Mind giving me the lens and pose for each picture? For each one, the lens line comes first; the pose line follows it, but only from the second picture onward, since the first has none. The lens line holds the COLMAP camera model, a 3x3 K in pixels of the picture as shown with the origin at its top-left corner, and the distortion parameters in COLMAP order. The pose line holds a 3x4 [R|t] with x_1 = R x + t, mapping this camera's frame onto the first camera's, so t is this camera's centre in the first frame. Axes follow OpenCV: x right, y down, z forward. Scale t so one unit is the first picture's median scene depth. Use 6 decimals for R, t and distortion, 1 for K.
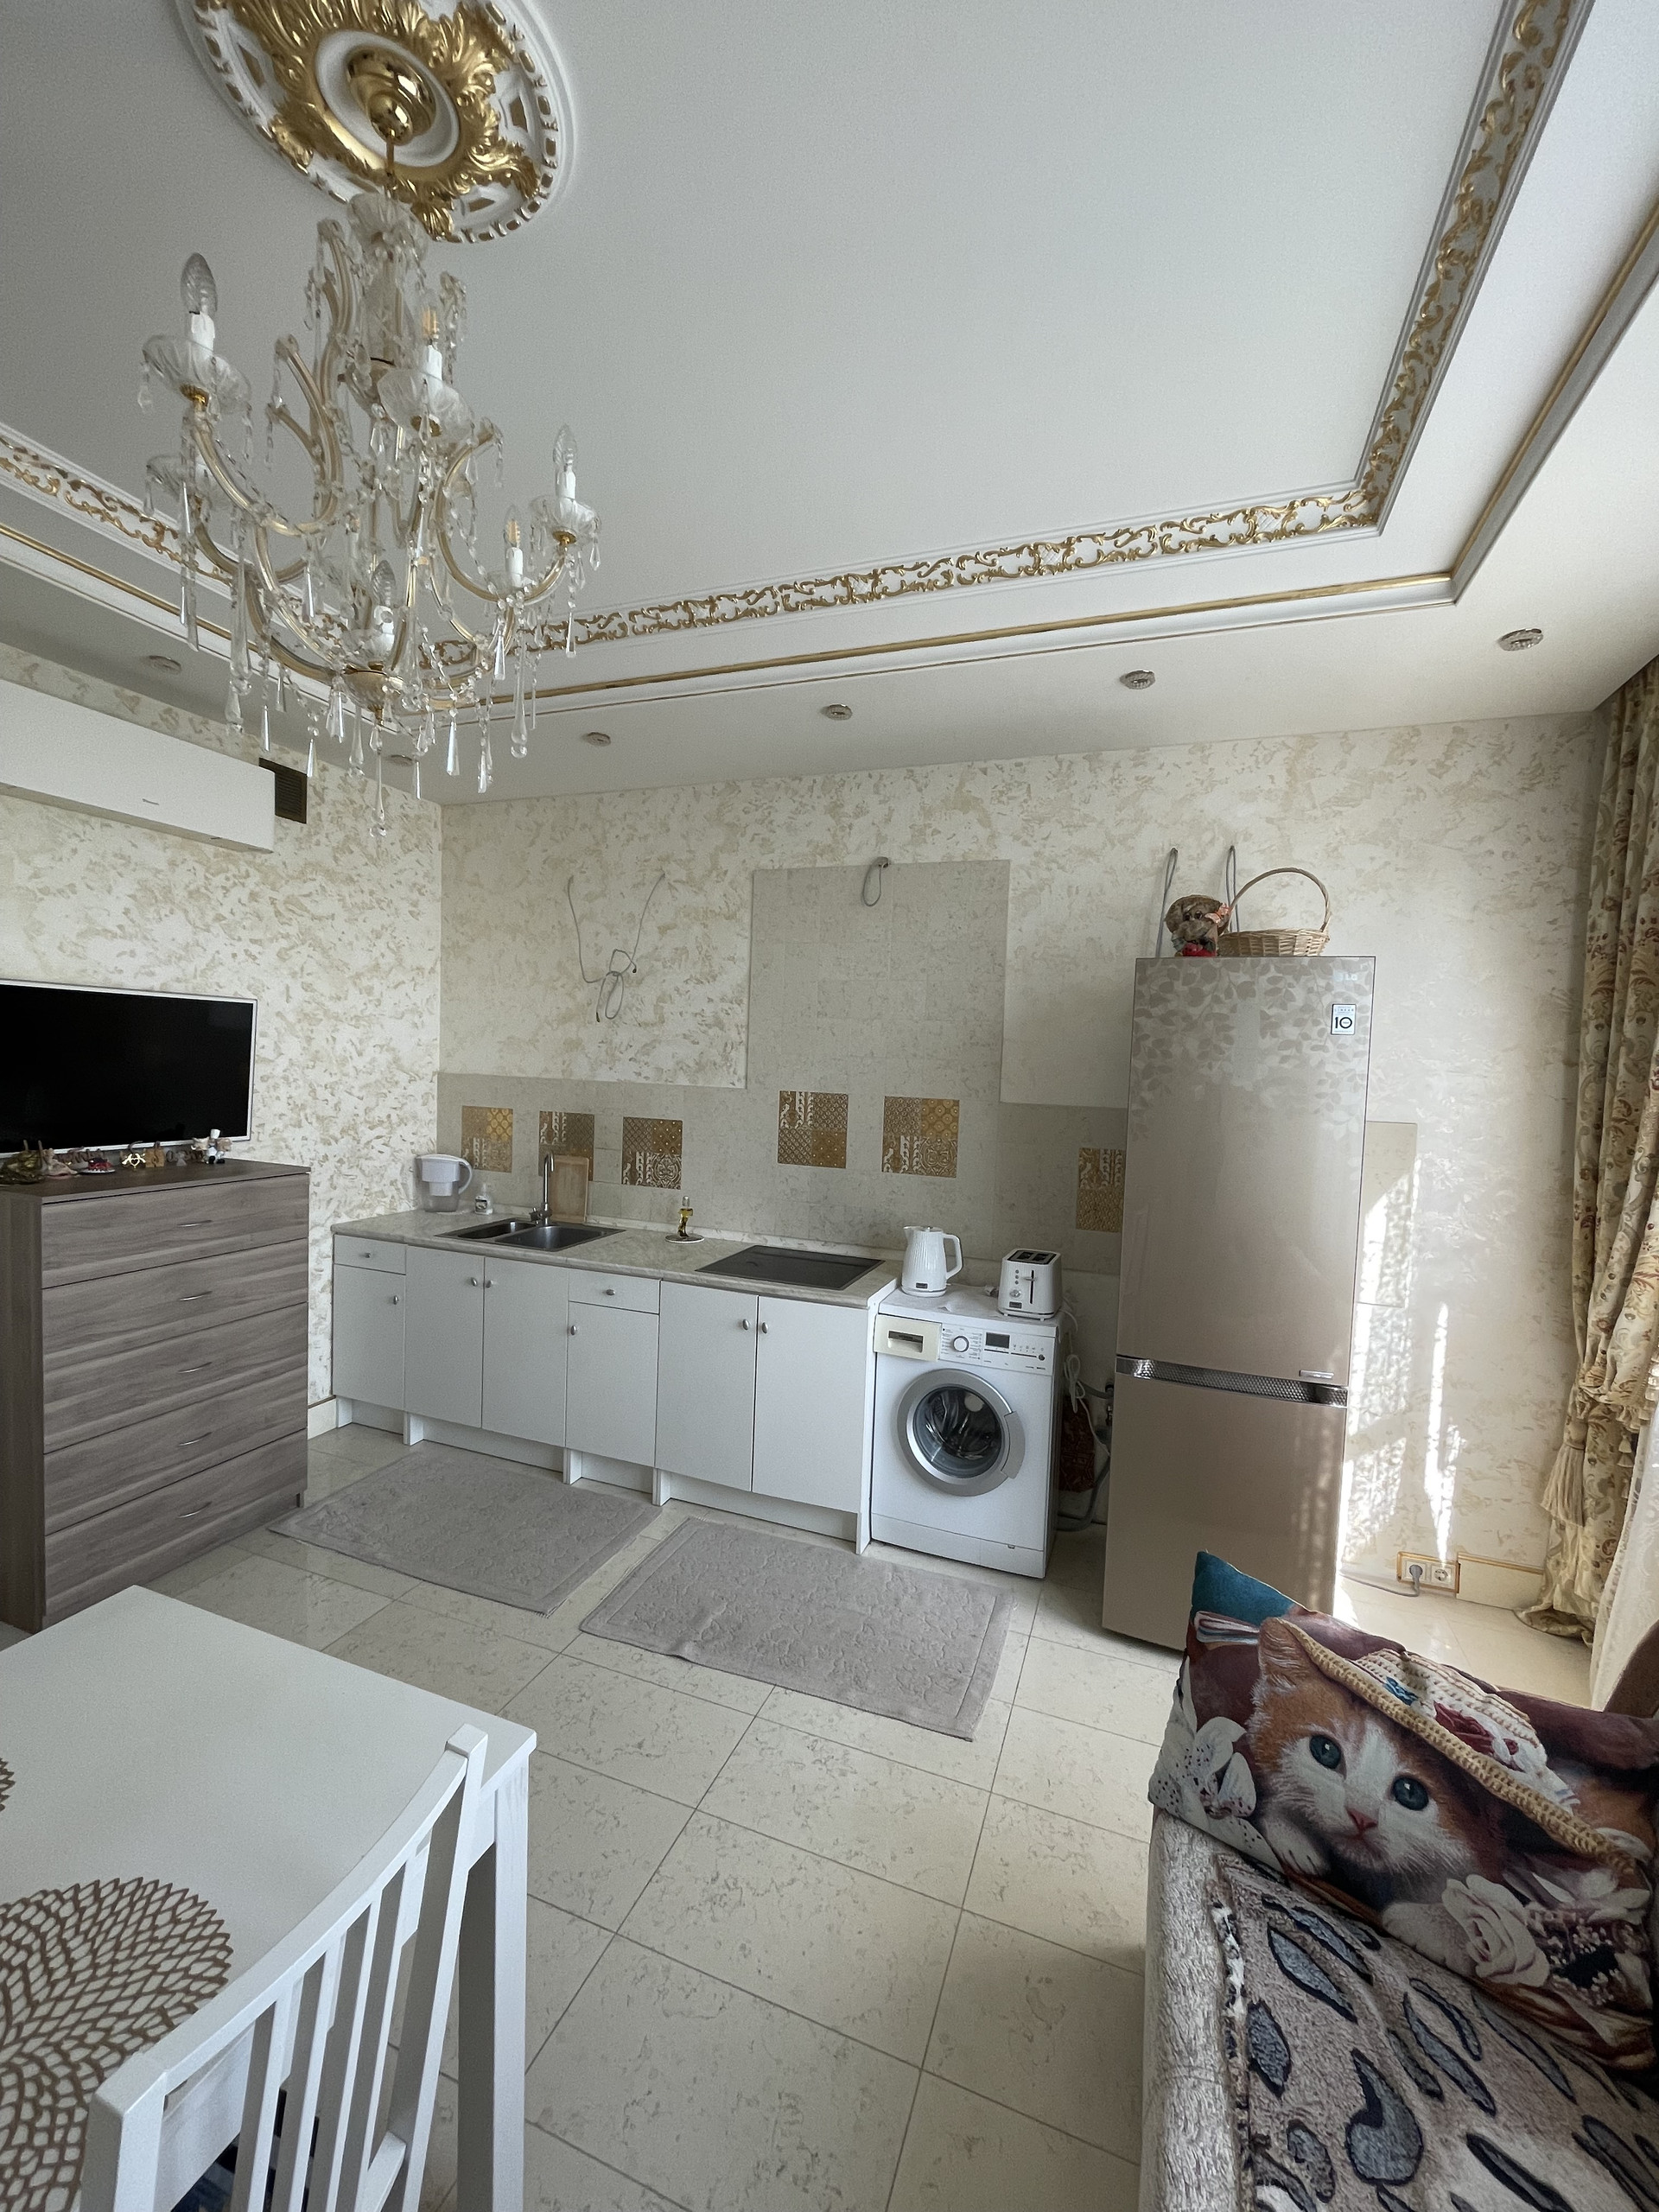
lens RADIAL K [[890.3, 0, 832.8], [0, 890.3, 1105.4], [0, 0, 1]] dist [-0.003456, 0.000158]
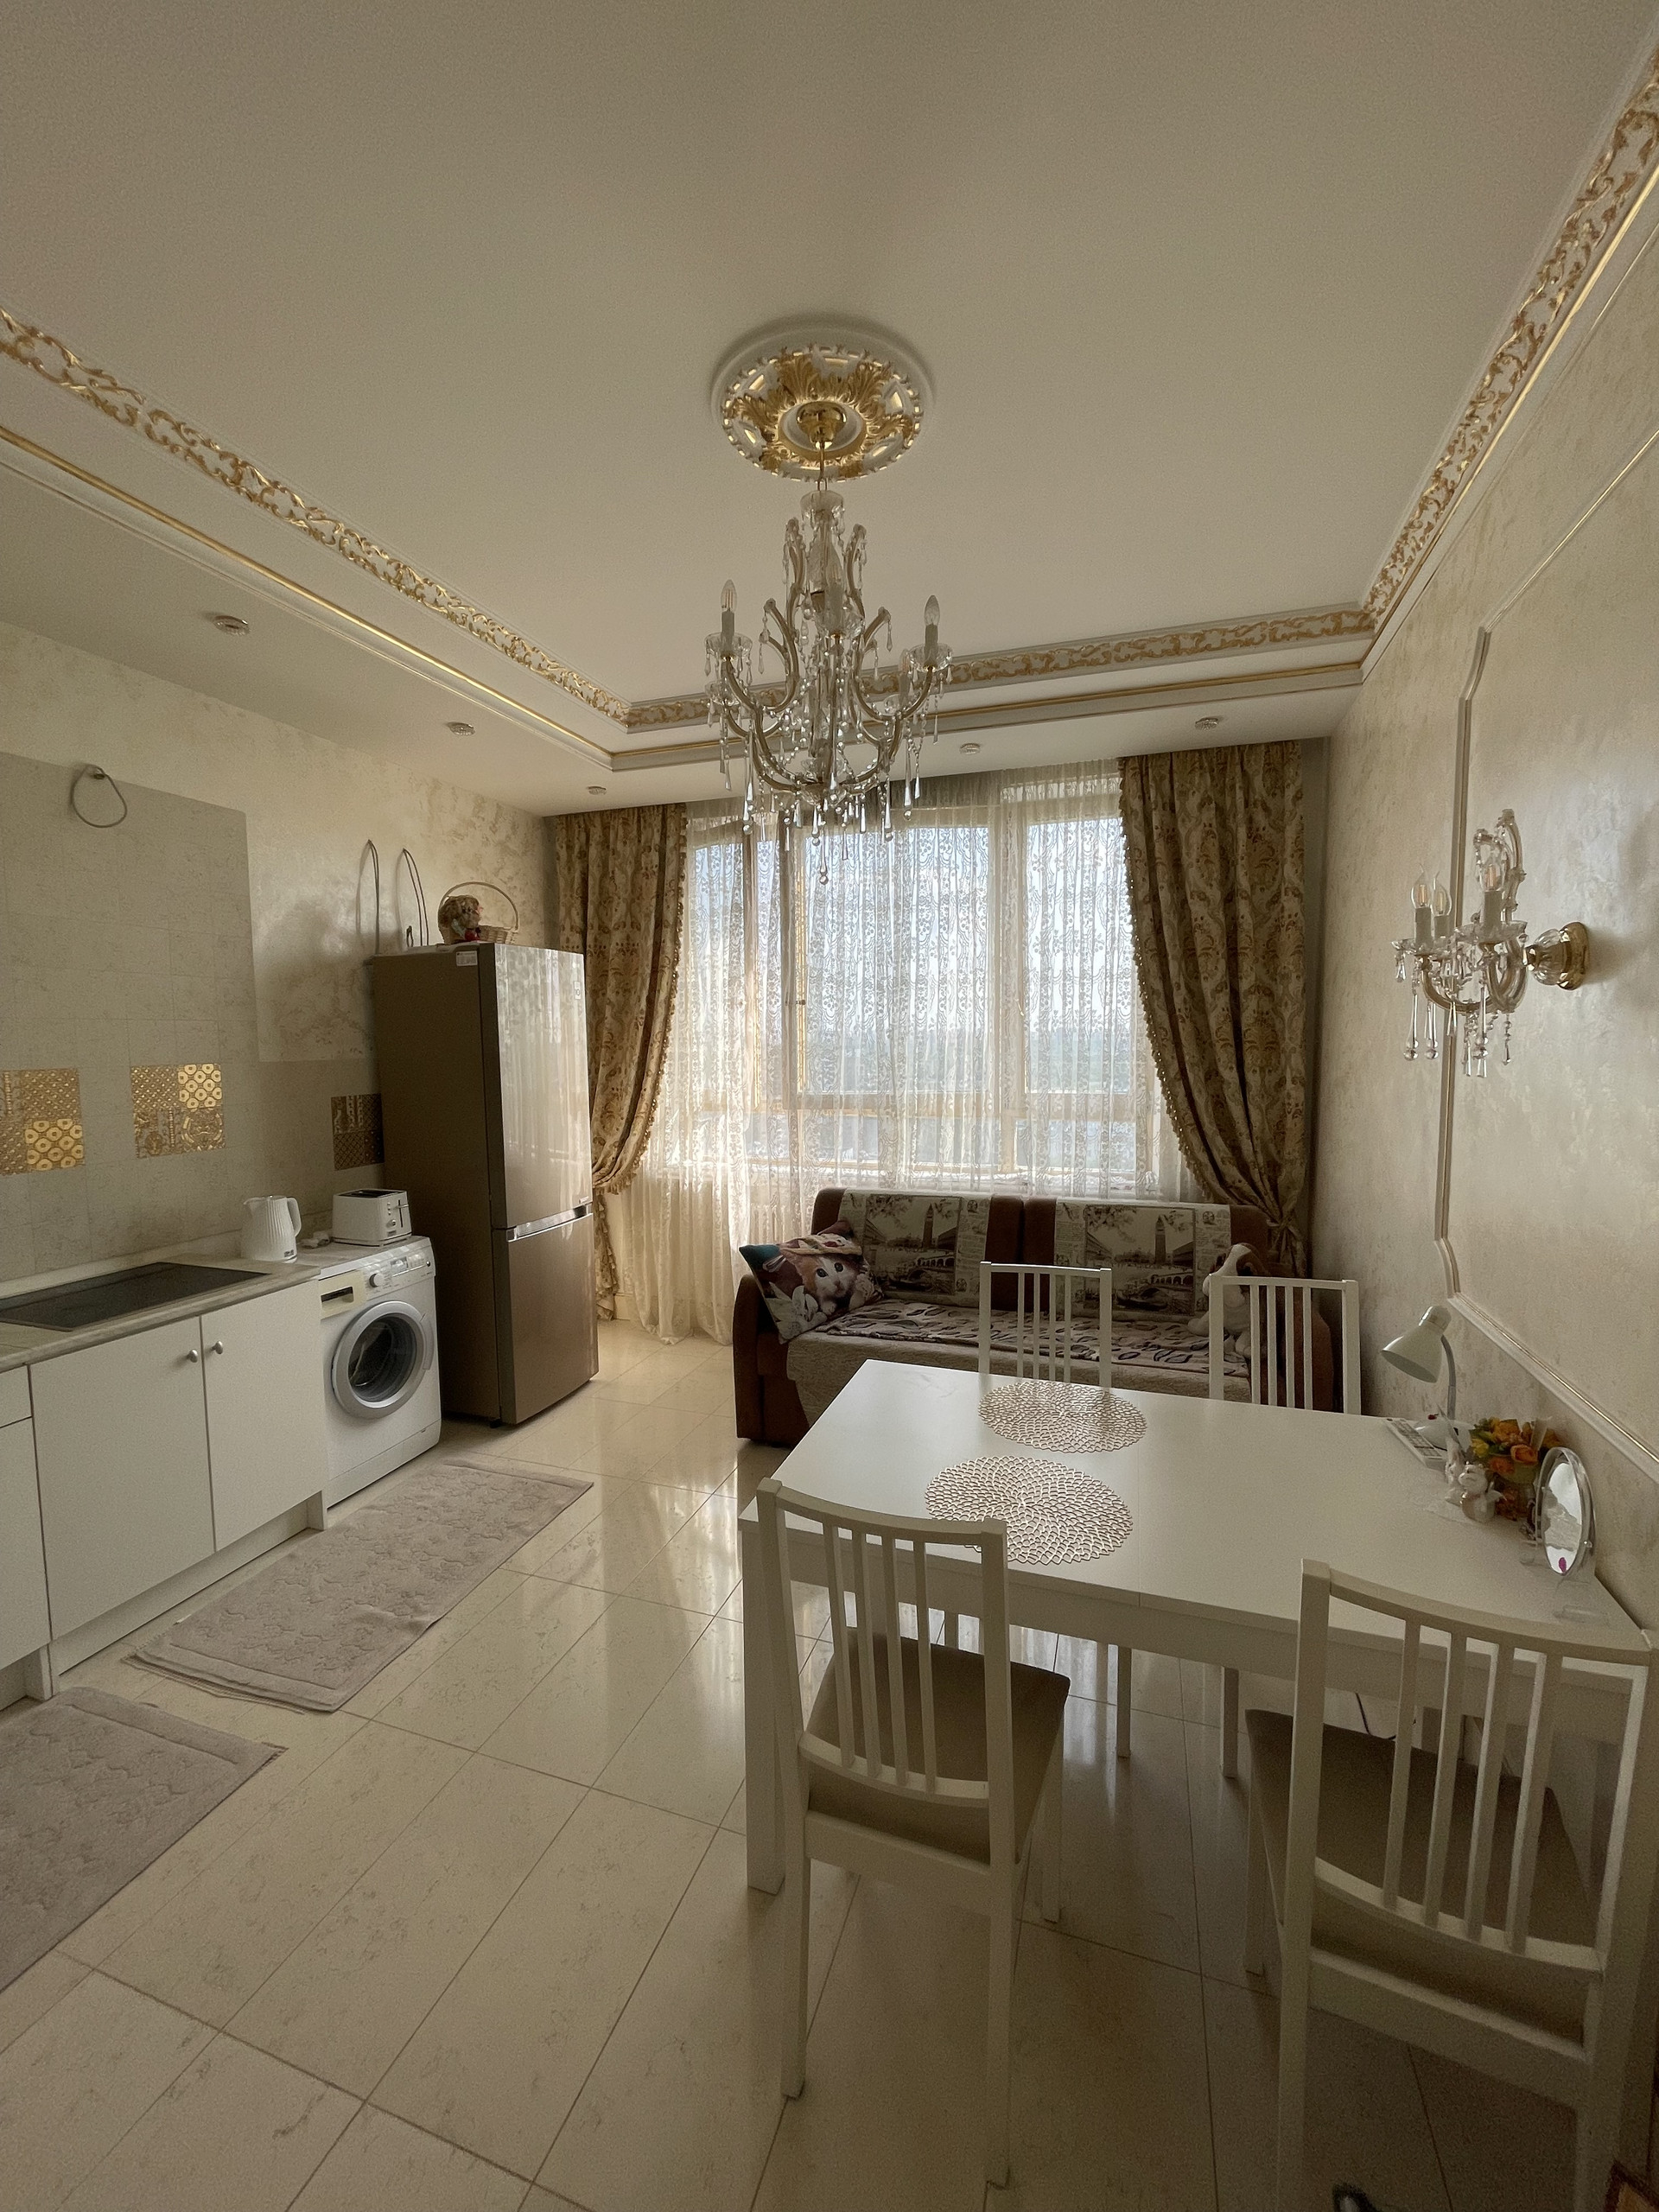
lens RADIAL K [[890.3, 0, 833.7], [0, 890.3, 1105.7], [0, 0, 1]] dist [-0.003456, 0.000158]
pose [[-0.035072, -0.115773, 0.992656, -0.806186], [0.057868, 0.991366, 0.117667, -0.034424], [-0.997708, 0.061569, -0.028069, 0.394653]]
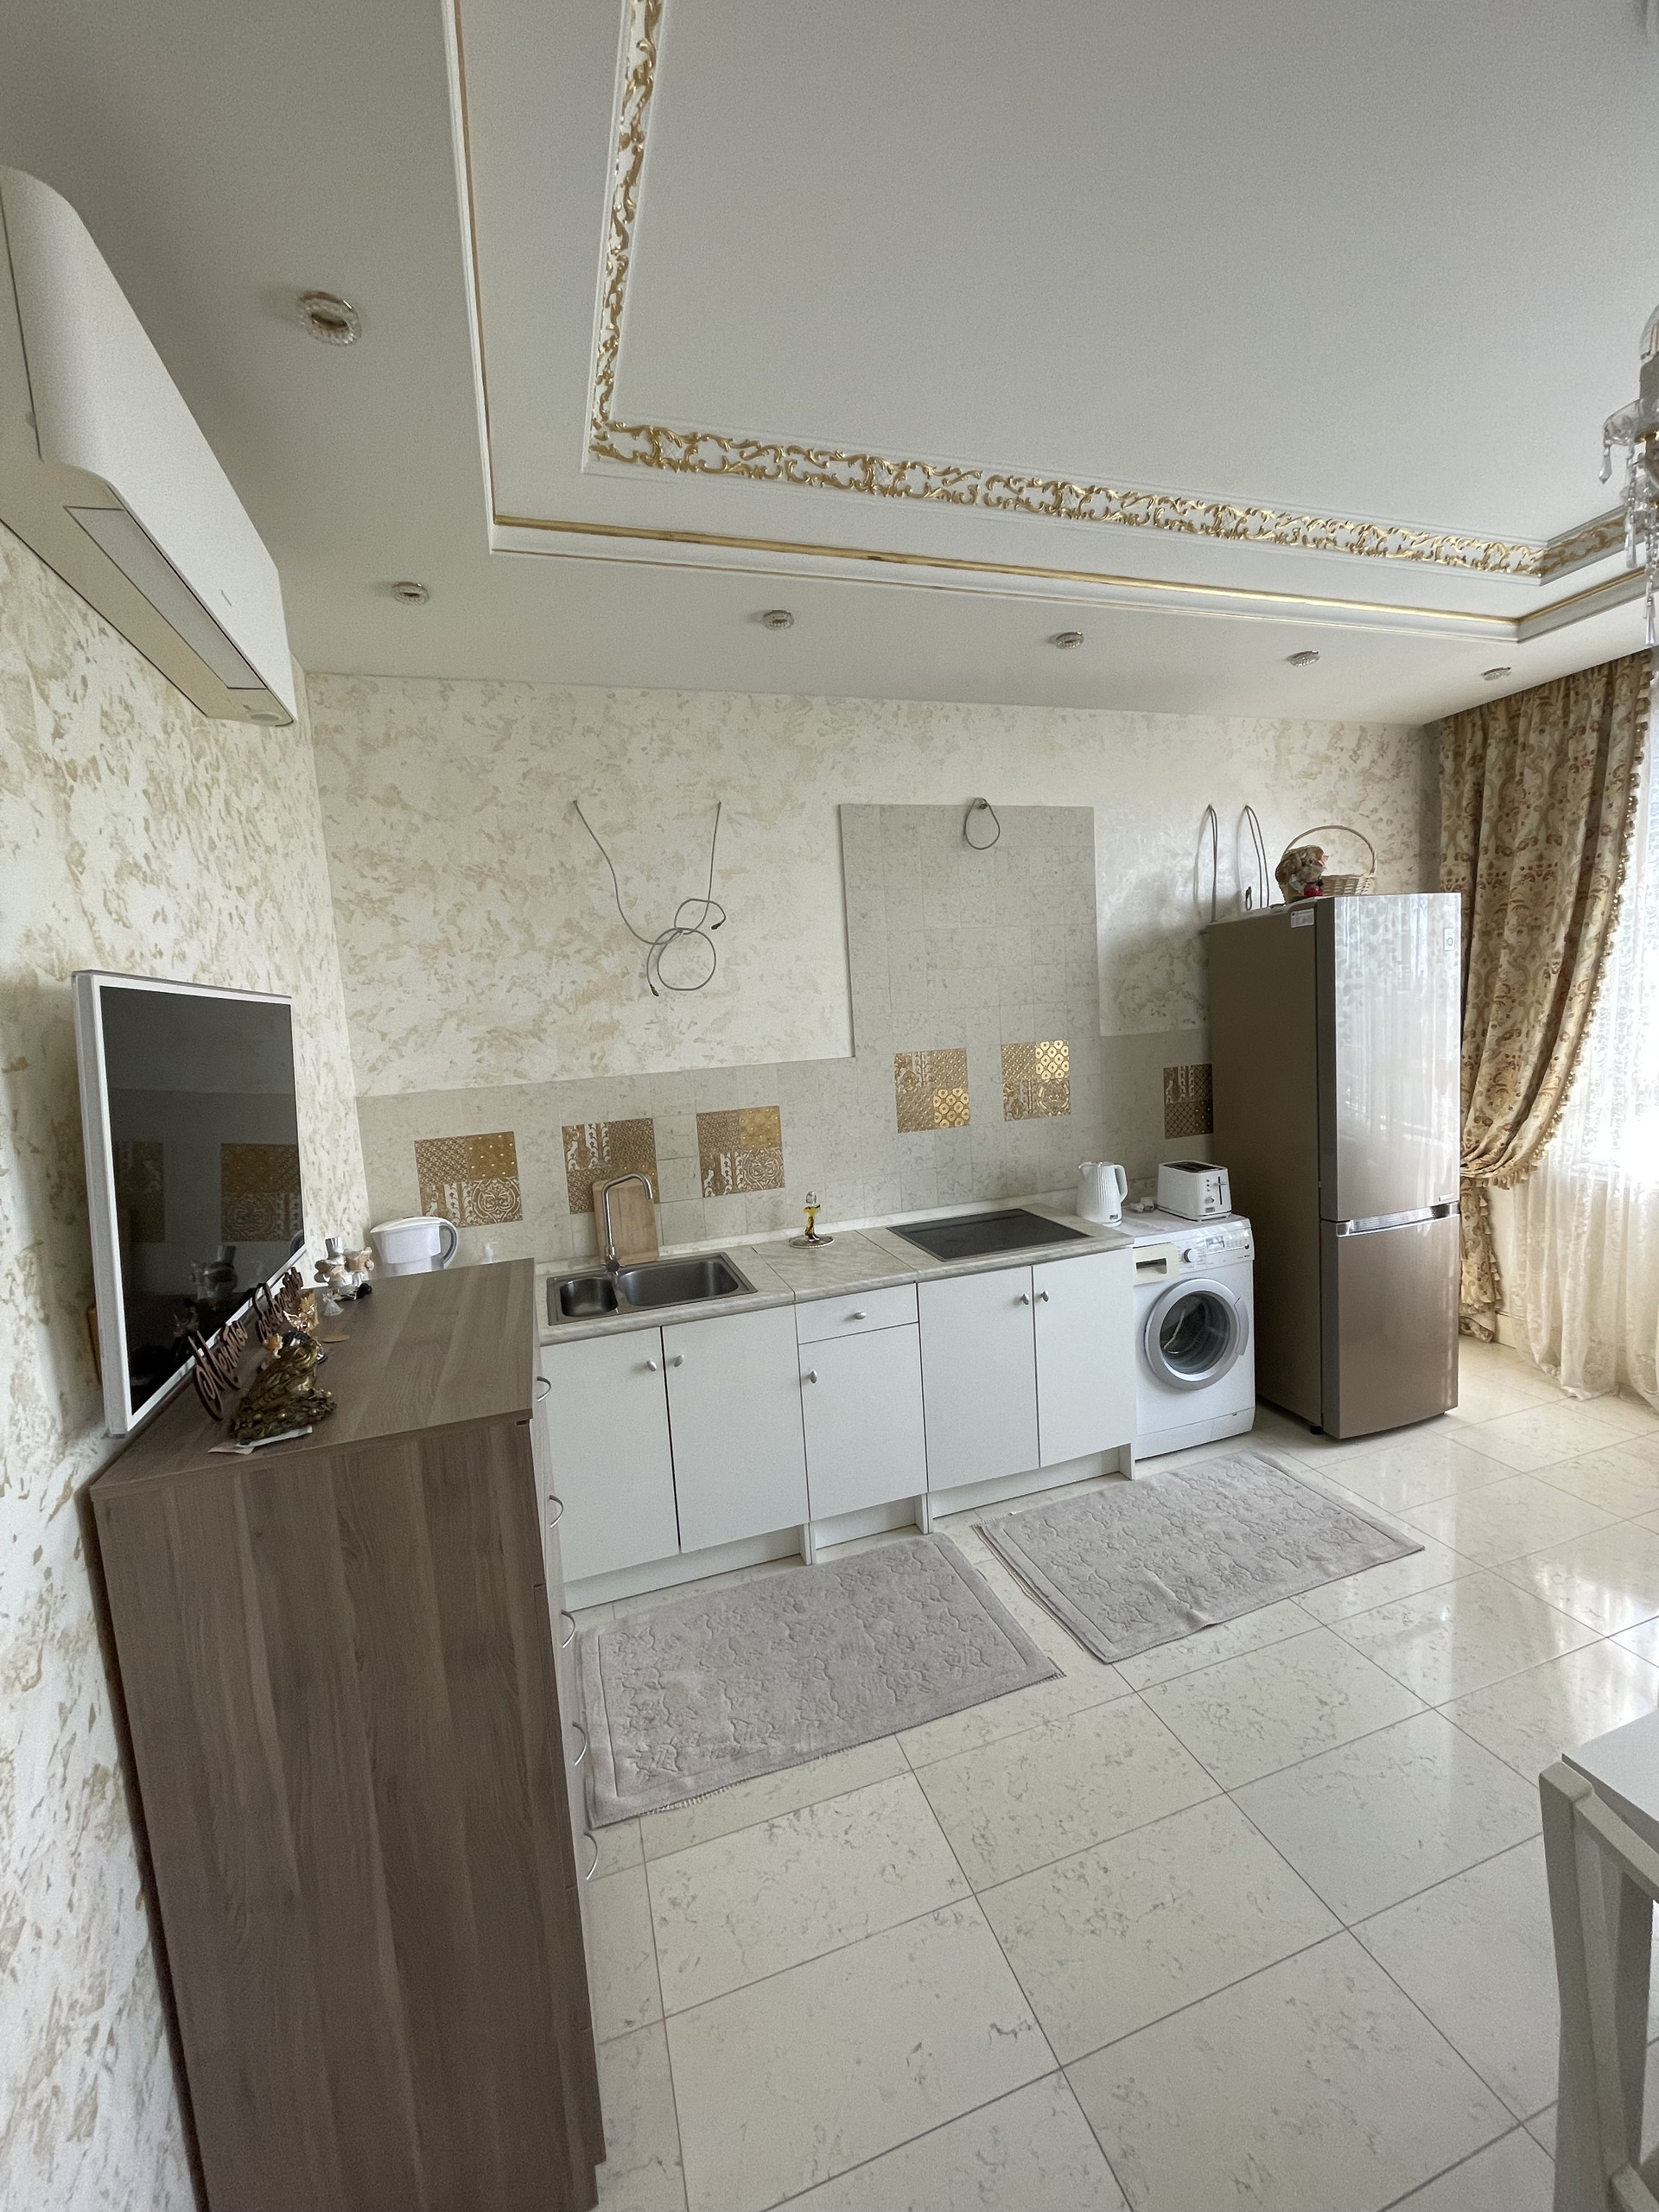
lens RADIAL K [[890.3, 0, 832.6], [0, 890.3, 1104.8], [0, 0, 1]] dist [-0.003456, 0.000158]
pose [[0.774573, -0.154441, 0.613339, -0.726251], [0.124102, 0.987990, 0.092053, -0.061180], [-0.620190, 0.004815, 0.784437, 0.355635]]
